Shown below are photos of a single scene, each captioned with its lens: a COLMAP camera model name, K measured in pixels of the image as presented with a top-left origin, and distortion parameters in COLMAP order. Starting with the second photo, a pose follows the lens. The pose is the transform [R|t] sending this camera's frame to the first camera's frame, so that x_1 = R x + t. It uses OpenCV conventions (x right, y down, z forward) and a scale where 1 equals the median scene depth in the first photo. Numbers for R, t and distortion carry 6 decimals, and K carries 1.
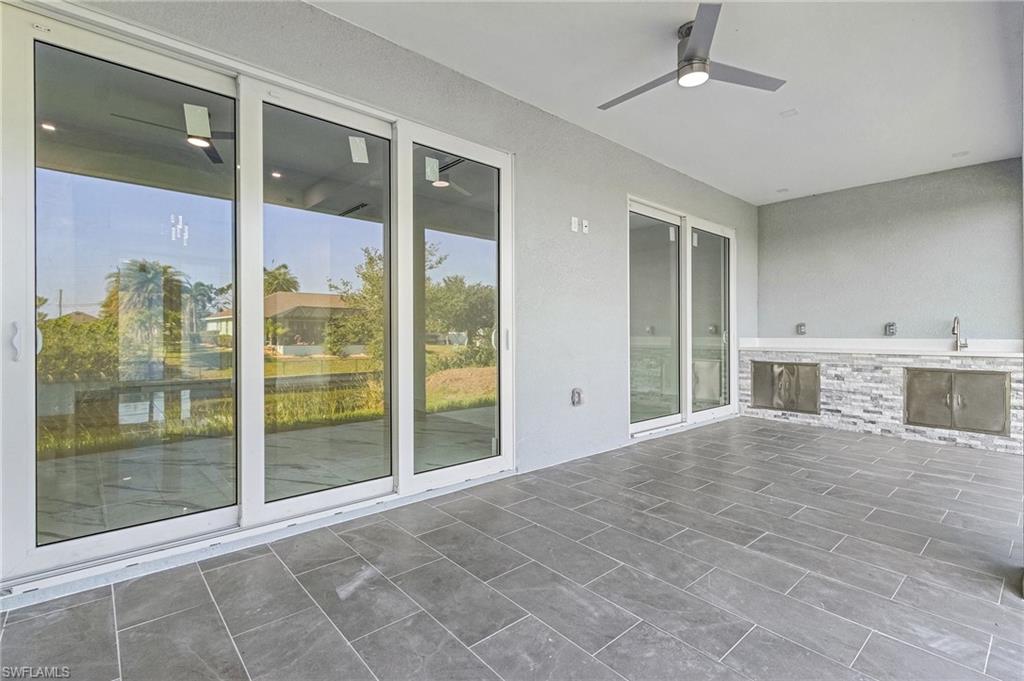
lens RADIAL K [[473.7, 0, 515.9], [0, 473.7, 331.3], [0, 0, 1]] dist [-0.001220, -0.000351]
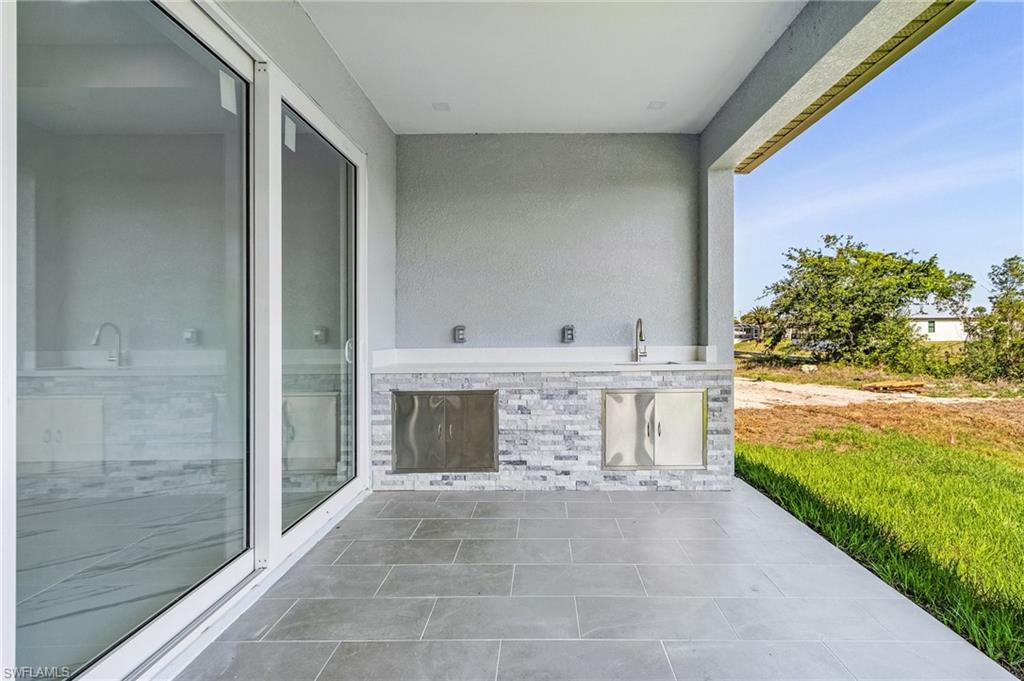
lens RADIAL K [[473.7, 0, 538.7], [0, 473.7, 321.5], [0, 0, 1]] dist [-0.001220, -0.000351]
pose [[0.657659, 0.007741, 0.753276, 0.205102], [0.004717, 0.999885, -0.014394, -0.013748], [-0.753301, 0.013020, 0.657547, 0.551790]]
